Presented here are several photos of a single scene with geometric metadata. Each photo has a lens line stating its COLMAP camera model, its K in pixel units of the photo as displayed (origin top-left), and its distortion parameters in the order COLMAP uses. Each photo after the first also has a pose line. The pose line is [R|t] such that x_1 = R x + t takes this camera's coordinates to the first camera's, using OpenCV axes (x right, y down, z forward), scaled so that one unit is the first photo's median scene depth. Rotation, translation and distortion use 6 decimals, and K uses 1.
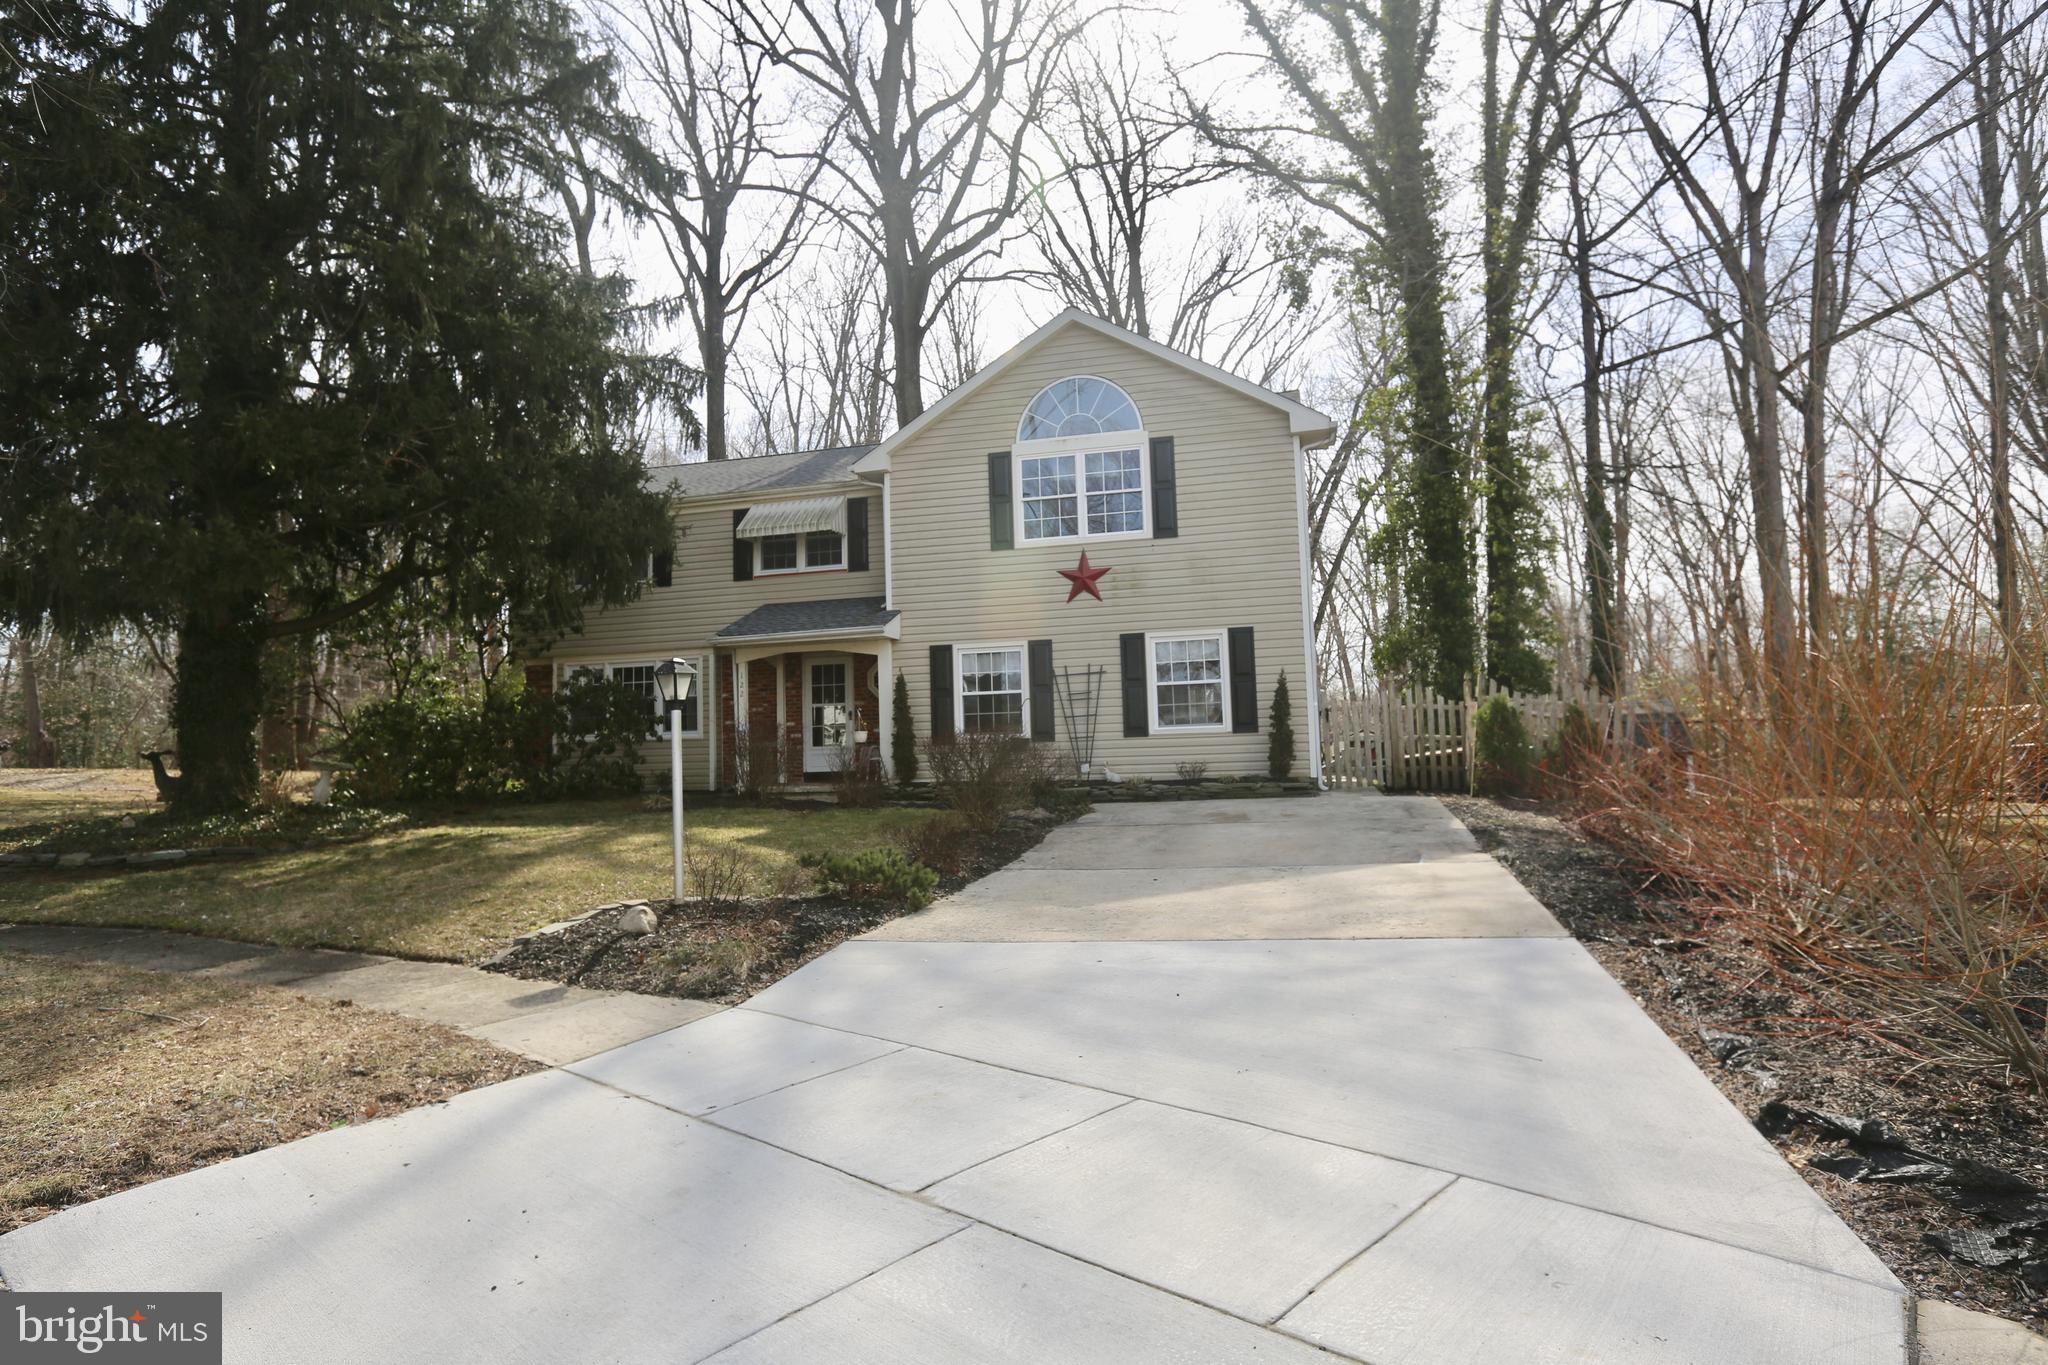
lens RADIAL K [[1208.9, 0, 1018.4], [0, 1208.9, 679.7], [0, 0, 1]] dist [-0.021207, -0.000671]
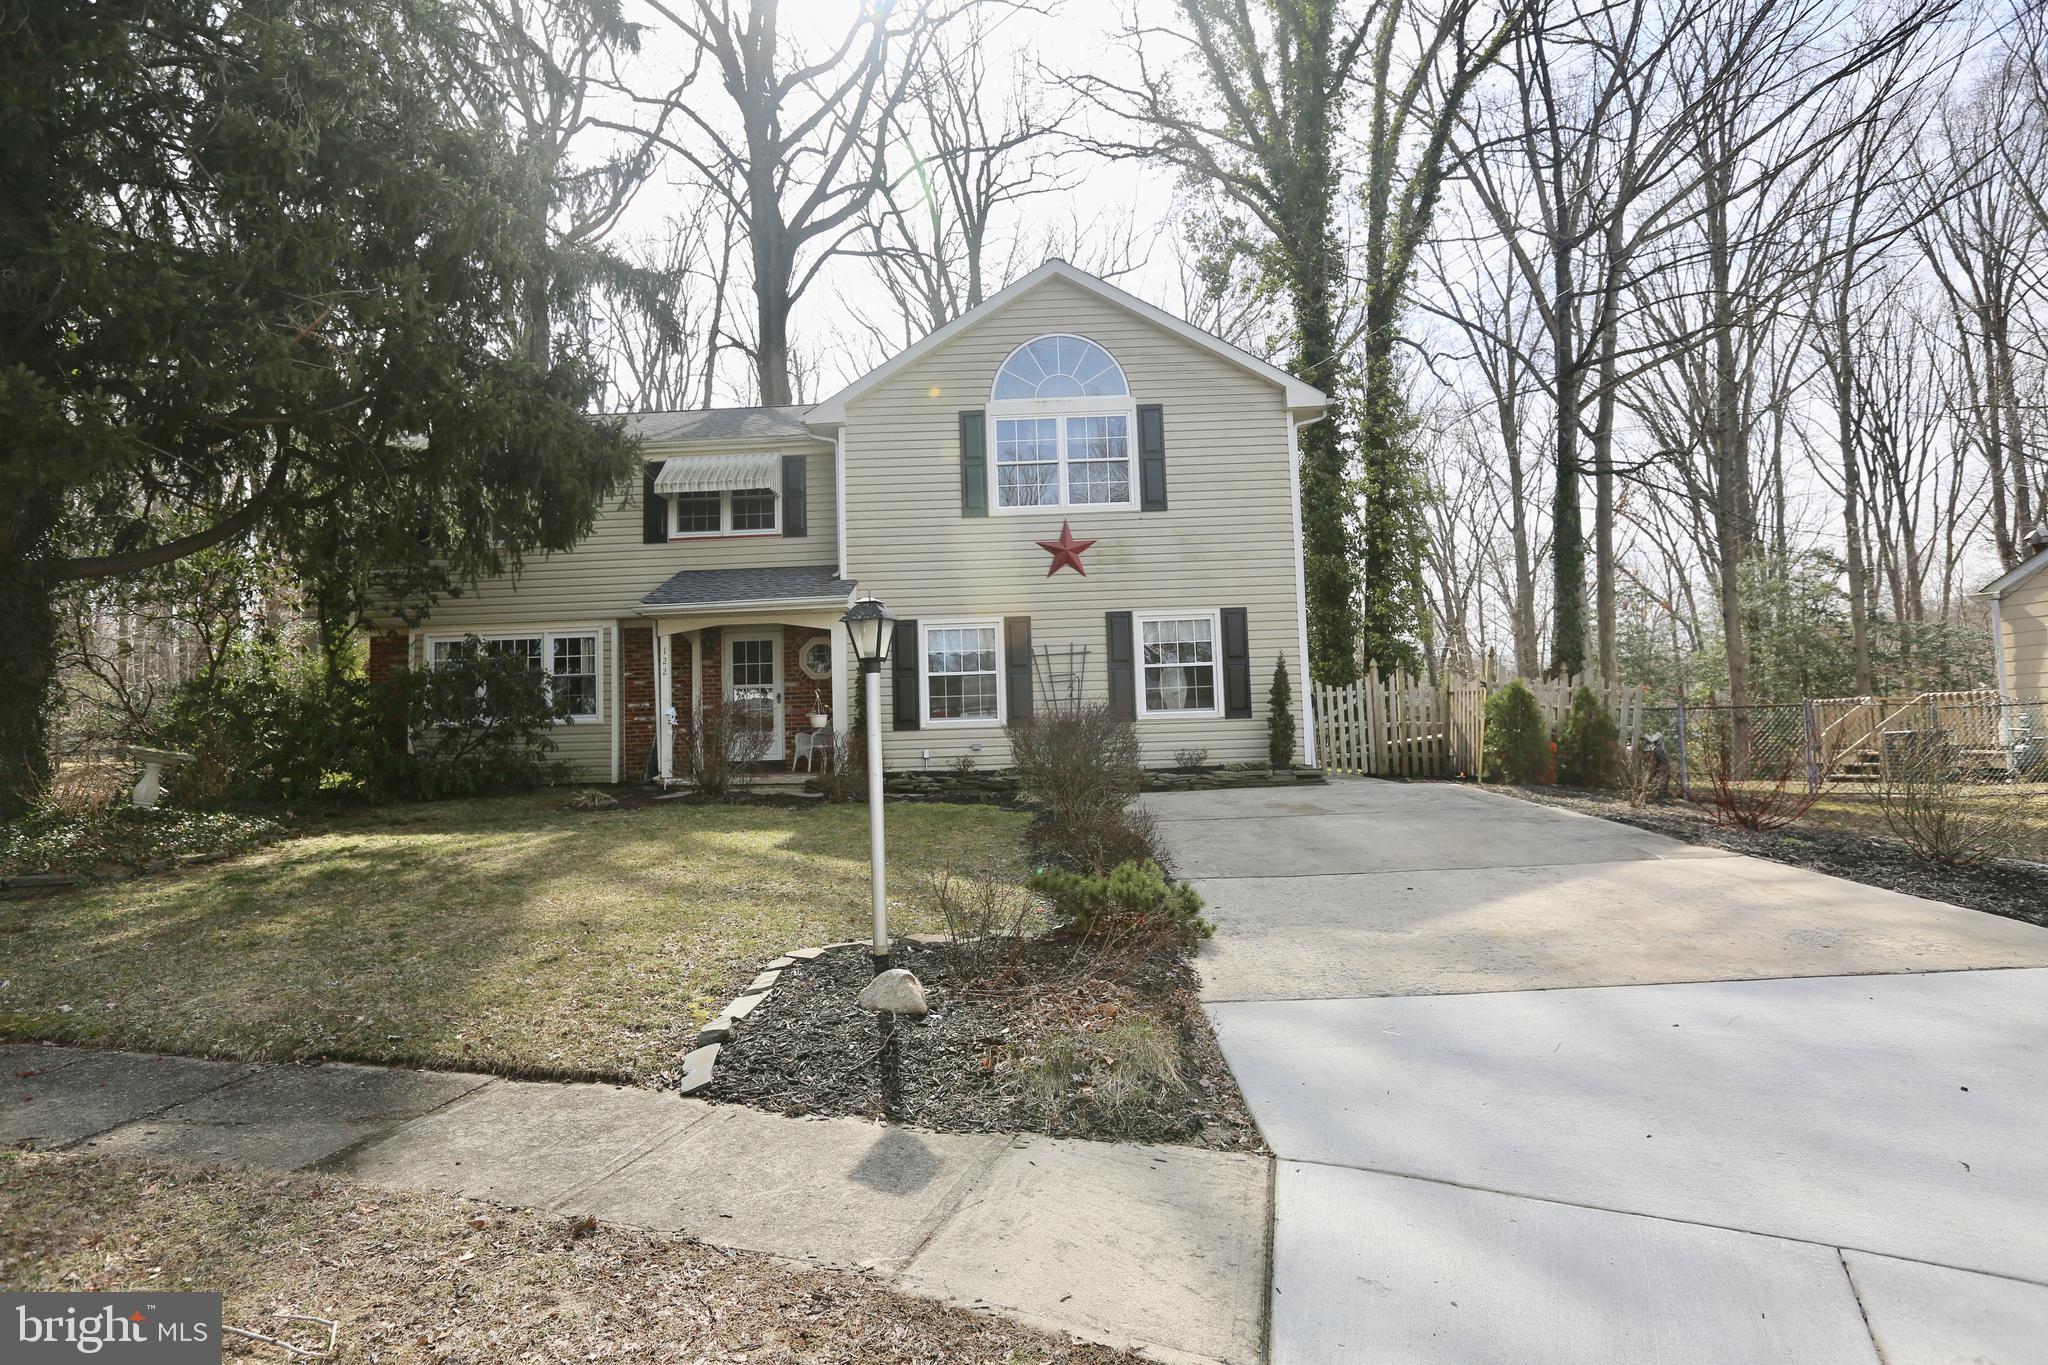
lens RADIAL K [[1113.5, 0, 1033.8], [0, 1113.5, 678.7], [0, 0, 1]] dist [-0.023120, 0.001778]
pose [[0.972954, 0.012541, 0.230657, -0.164822], [-0.013082, 0.999914, 0.000819, 0.013439], [-0.230627, -0.003814, 0.973035, 0.174026]]
